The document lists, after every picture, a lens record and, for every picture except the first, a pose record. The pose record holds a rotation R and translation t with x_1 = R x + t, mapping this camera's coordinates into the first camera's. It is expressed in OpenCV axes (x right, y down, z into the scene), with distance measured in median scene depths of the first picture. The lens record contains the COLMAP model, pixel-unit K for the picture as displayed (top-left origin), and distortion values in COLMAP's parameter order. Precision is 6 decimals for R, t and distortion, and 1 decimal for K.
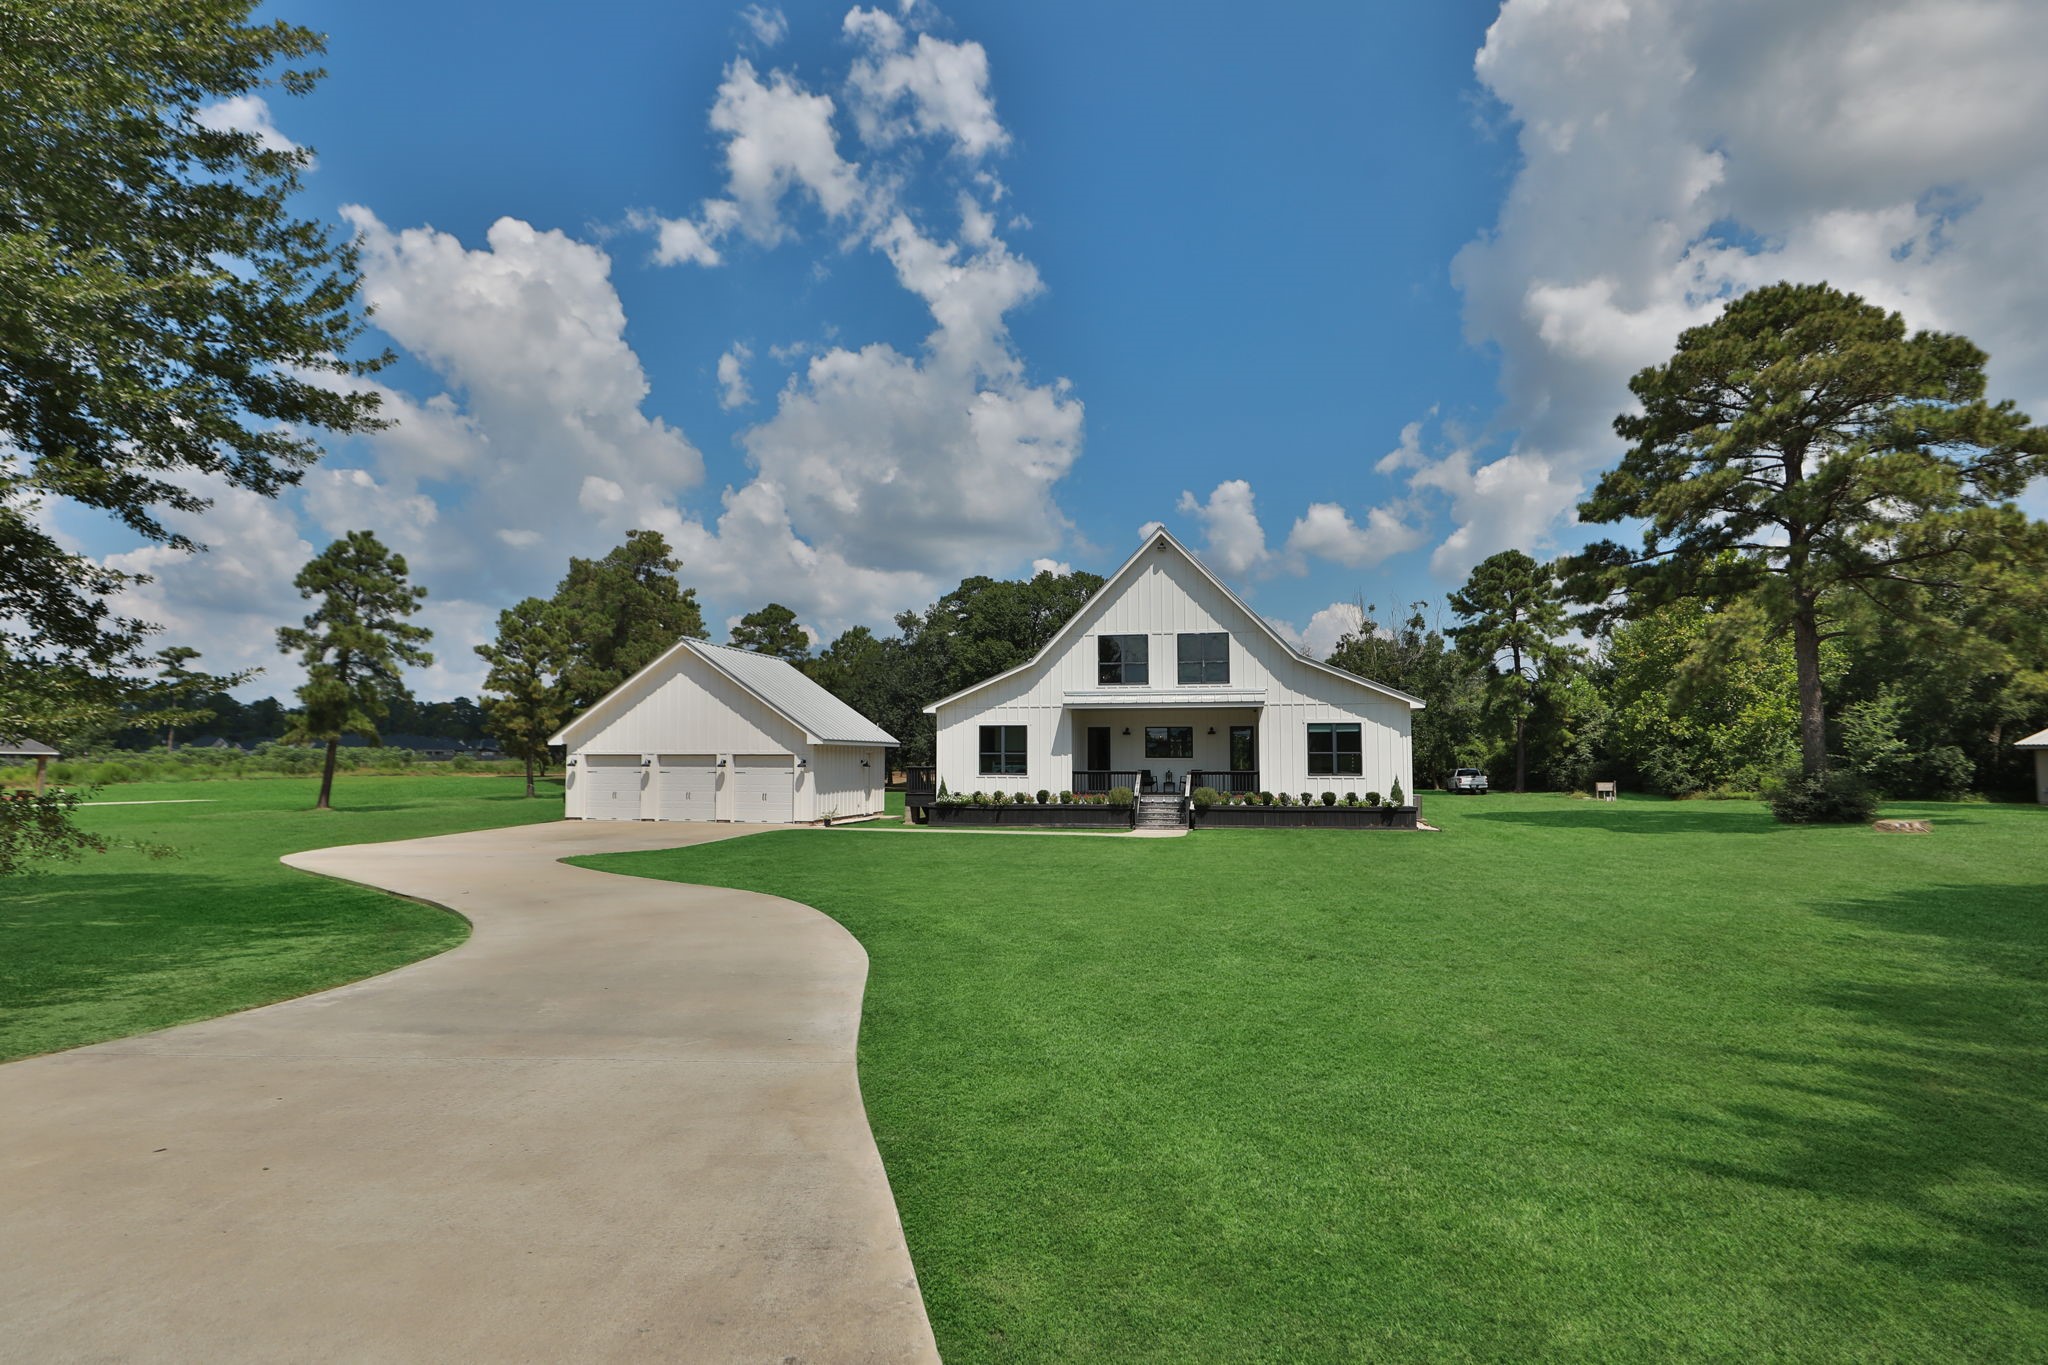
lens RADIAL K [[1023.8, 0, 1026.9], [0, 1023.8, 687.6], [0, 0, 1]] dist [-0.002135, -0.000126]
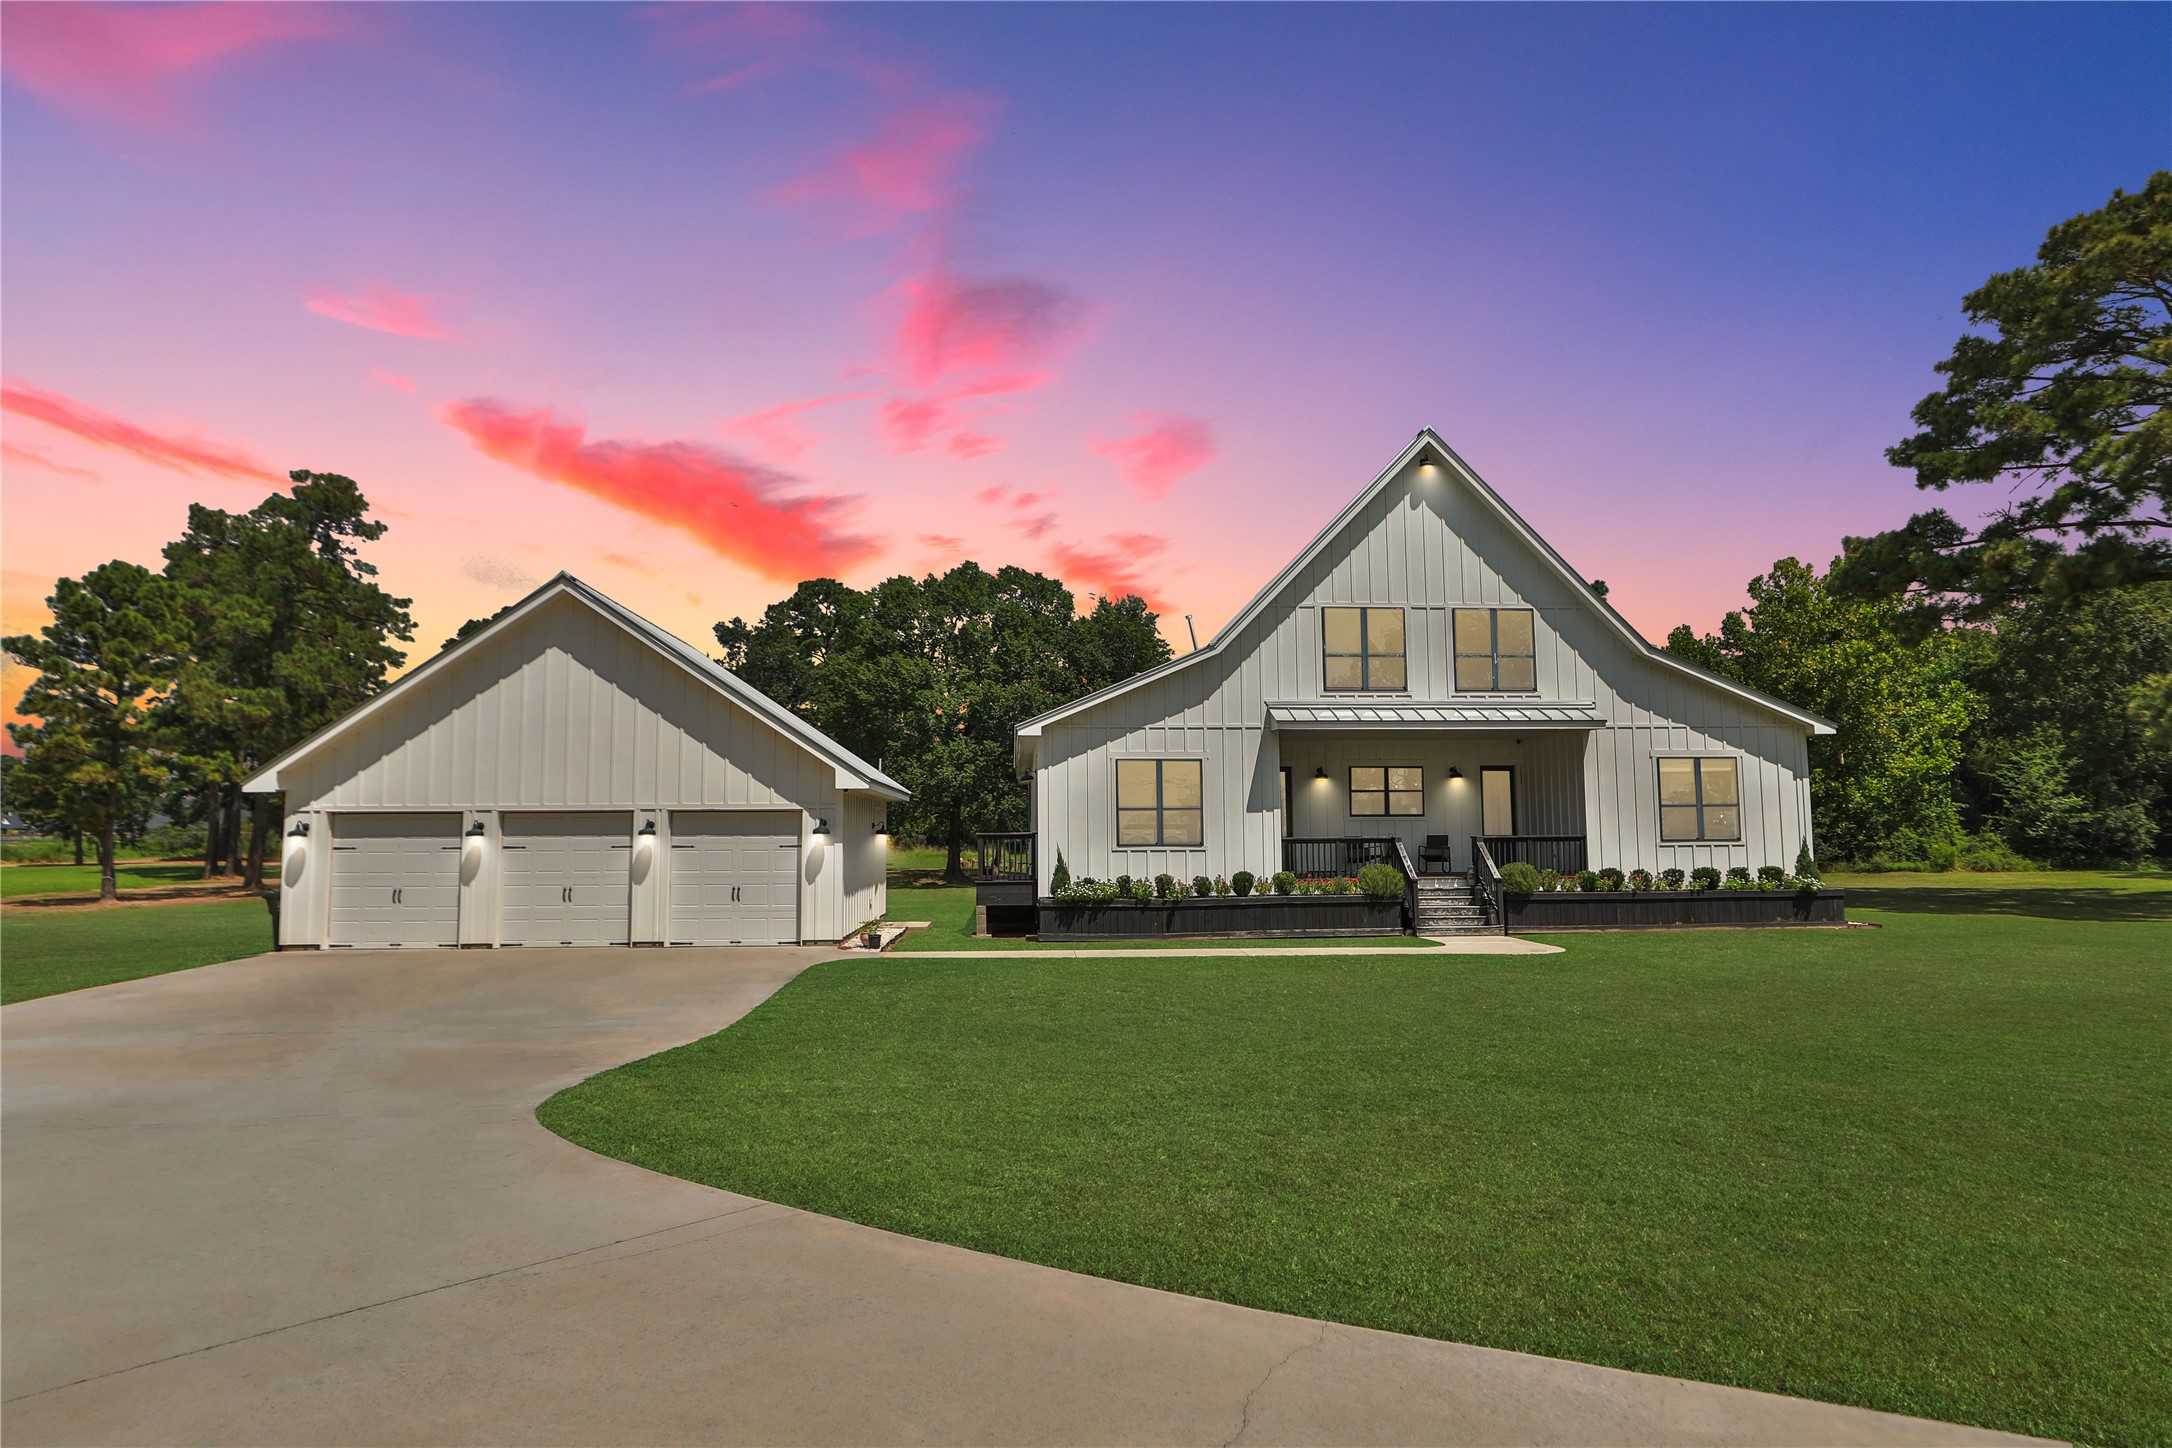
lens RADIAL K [[1203.4, 0, 1086.0], [0, 1203.4, 724.0], [0, 0, 1]] dist [-0.002347, 0.000837]
pose [[0.965921, 0.016304, 0.258325, -0.229538], [-0.010023, 0.999622, -0.025614, 0.033650], [-0.258644, 0.022152, 0.965719, 0.351280]]
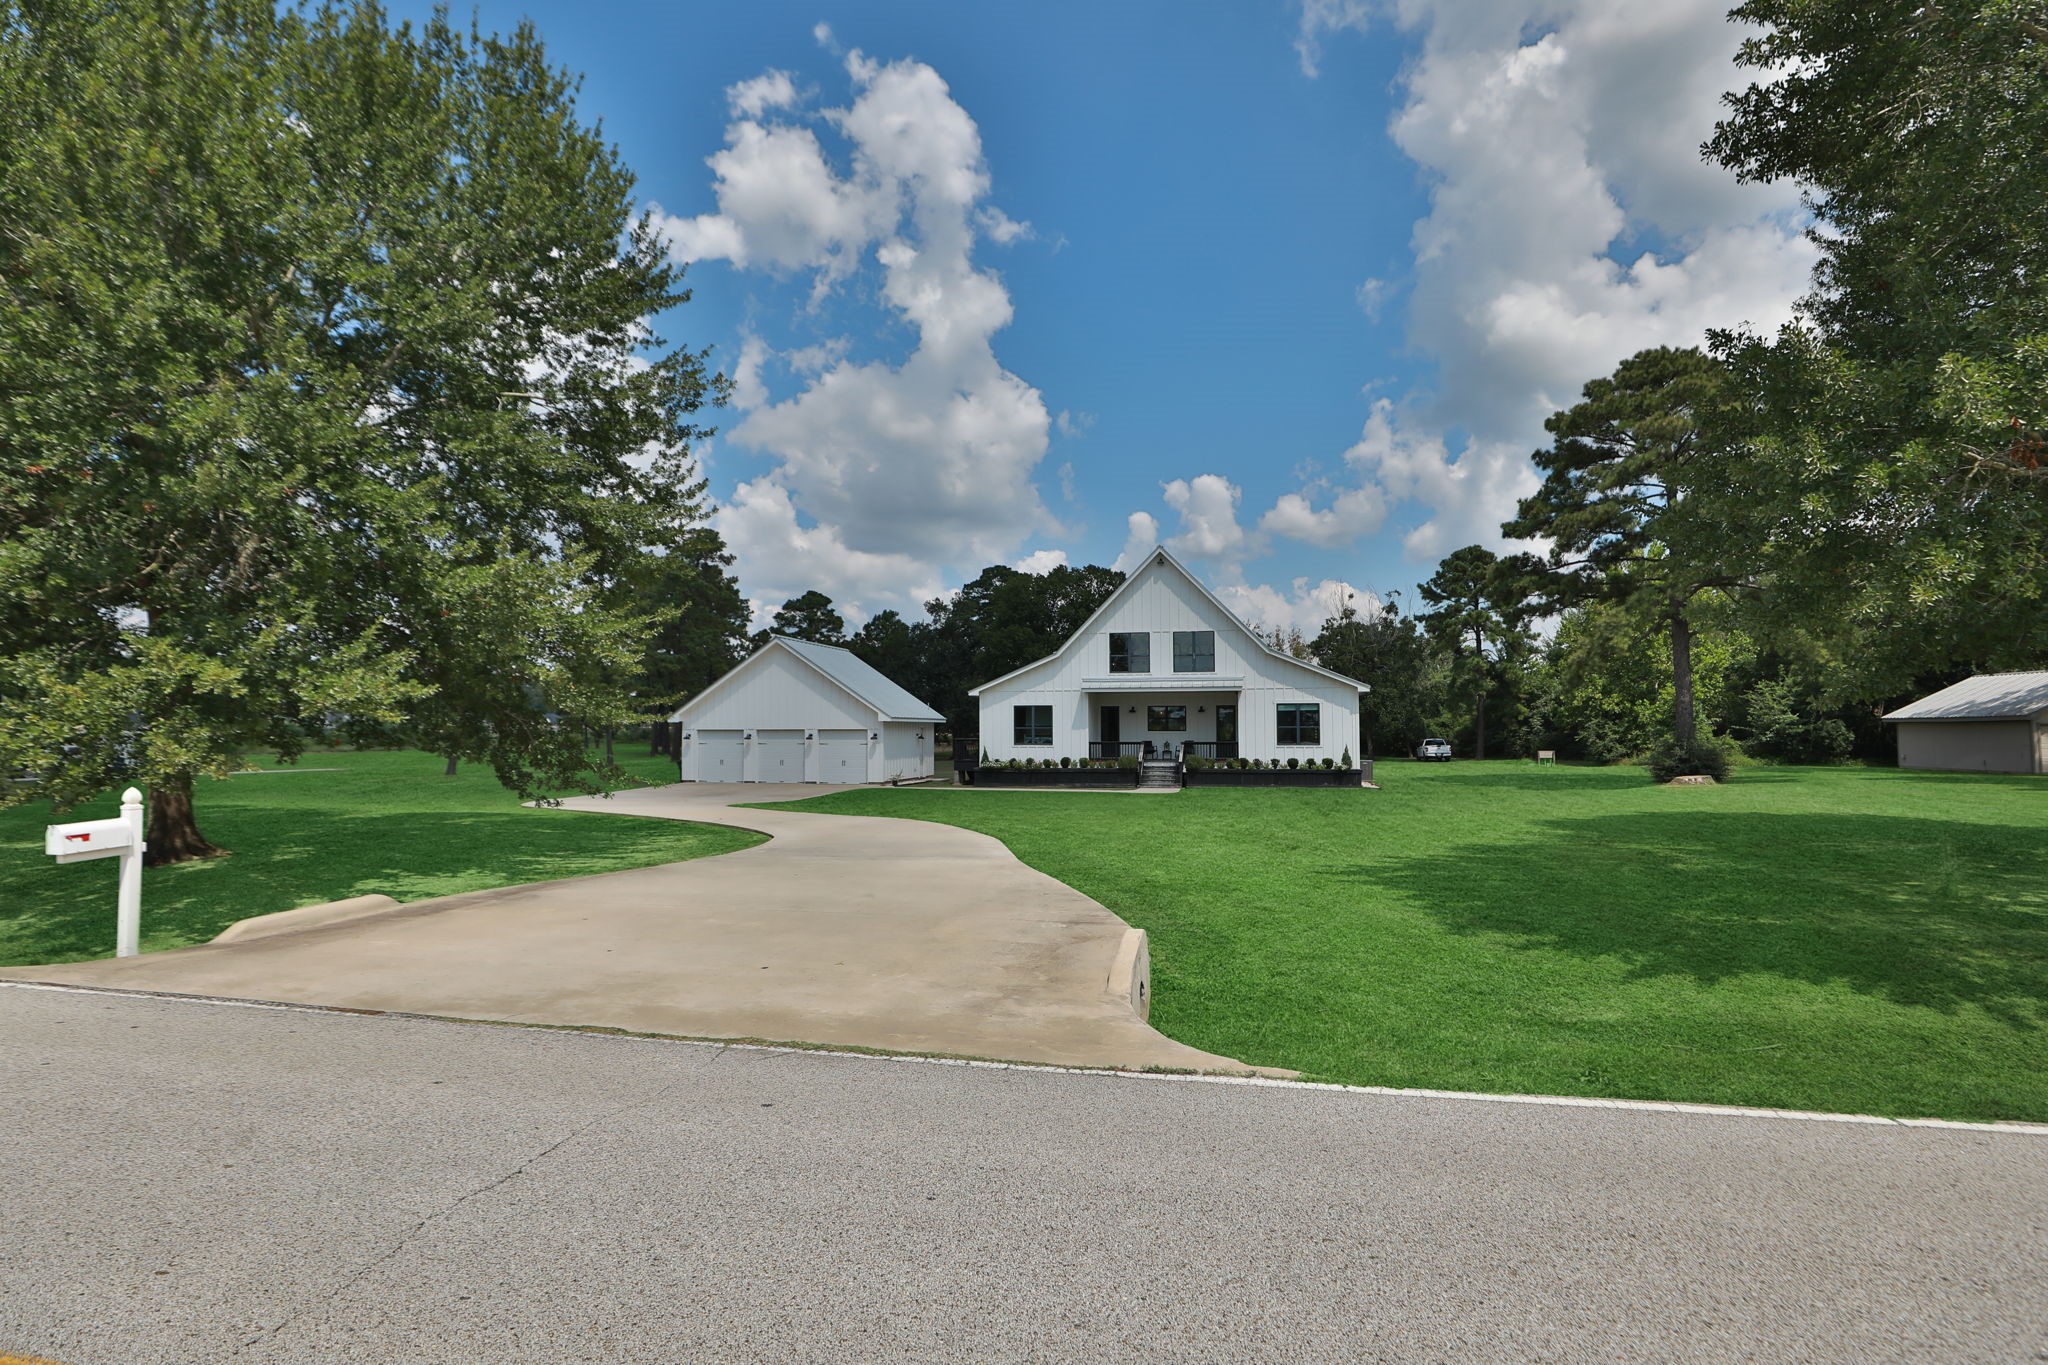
lens RADIAL K [[1003.5, 0, 1024.0], [0, 1003.5, 682.5], [0, 0, 1]] dist [-0.000233, 0.000445]
pose [[0.999935, -0.002754, -0.011085, -0.020065], [0.003000, 0.999747, 0.022295, -0.017588], [0.011021, -0.022326, 0.999690, -0.212138]]
